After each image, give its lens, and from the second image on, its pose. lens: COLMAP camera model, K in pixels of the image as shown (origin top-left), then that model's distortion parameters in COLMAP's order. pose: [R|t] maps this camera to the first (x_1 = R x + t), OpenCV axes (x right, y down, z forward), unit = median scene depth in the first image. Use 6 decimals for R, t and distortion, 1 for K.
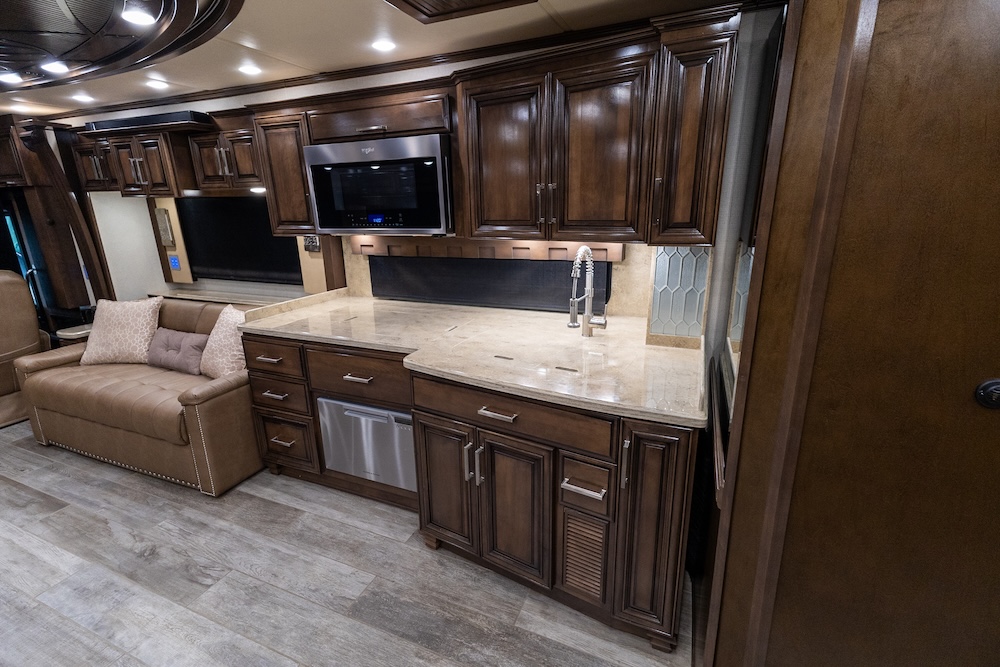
lens RADIAL K [[452.7, 0, 498.4], [0, 452.7, 331.2], [0, 0, 1]] dist [0.014216, -0.001637]
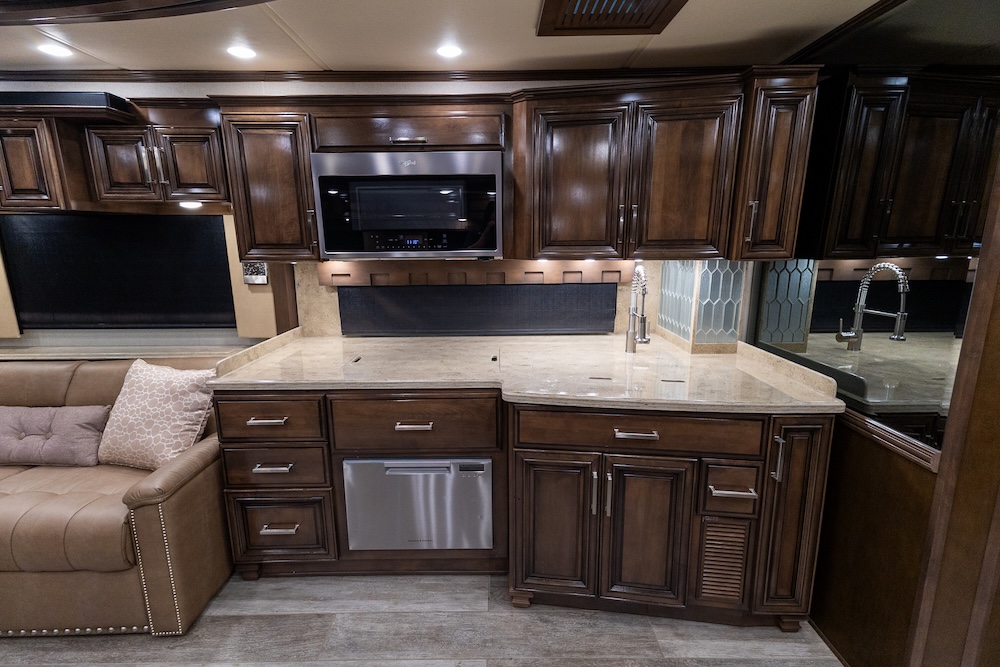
lens RADIAL K [[452.7, 0, 495.8], [0, 452.7, 331.5], [0, 0, 1]] dist [0.014216, -0.001637]
pose [[0.917749, -0.066774, 0.391509, -0.470943], [0.098205, 0.993308, -0.060792, -0.004050], [-0.384829, 0.094240, 0.918164, 0.151774]]
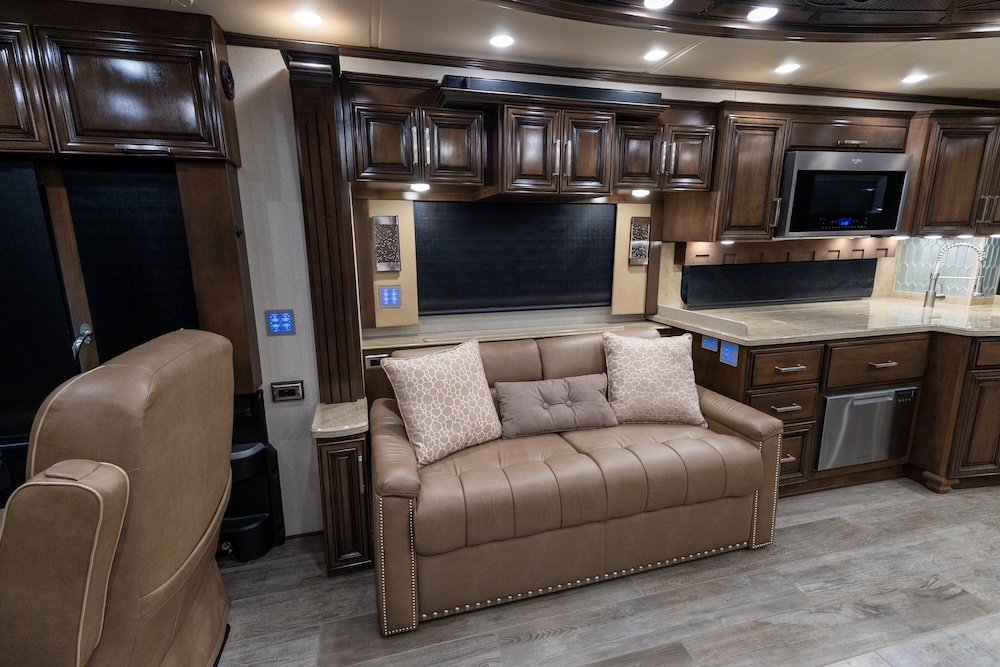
lens RADIAL K [[452.7, 0, 484.2], [0, 452.7, 332.9], [0, 0, 1]] dist [0.014216, -0.001637]
pose [[0.792090, -0.116611, 0.599162, -1.662338], [0.165093, 0.985925, -0.026368, -0.096604], [-0.587654, 0.119804, 0.800193, 0.653237]]
